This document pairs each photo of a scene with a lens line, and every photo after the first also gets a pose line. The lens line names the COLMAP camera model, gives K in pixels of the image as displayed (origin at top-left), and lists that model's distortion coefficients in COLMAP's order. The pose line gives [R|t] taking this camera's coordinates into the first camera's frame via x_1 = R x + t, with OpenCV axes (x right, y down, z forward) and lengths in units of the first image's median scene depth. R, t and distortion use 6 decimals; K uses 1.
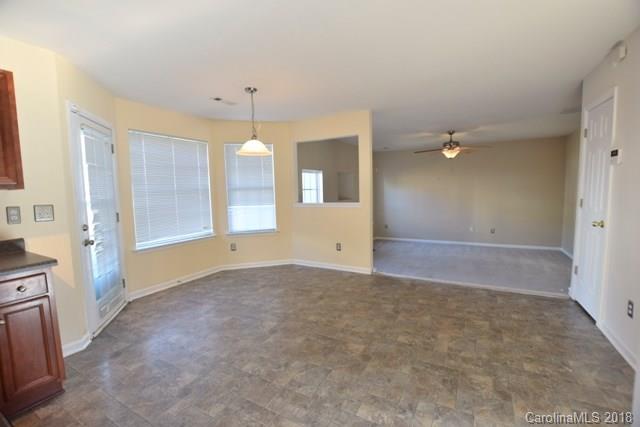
lens RADIAL K [[287.6, 0, 317.5], [0, 287.6, 210.4], [0, 0, 1]] dist [-0.001382, -0.000148]
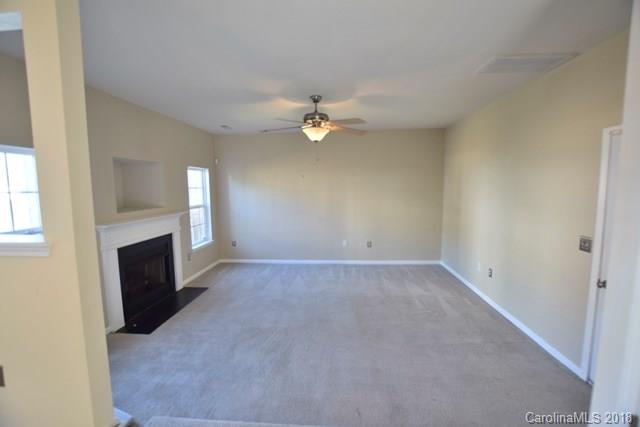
lens RADIAL K [[287.6, 0, 317.5], [0, 287.6, 210.4], [0, 0, 1]] dist [-0.001382, -0.000148]
pose [[0.912781, -0.029542, 0.407381, 0.186040], [0.023915, 0.999535, 0.018897, -0.041519], [-0.407750, -0.007506, 0.913063, 0.384215]]
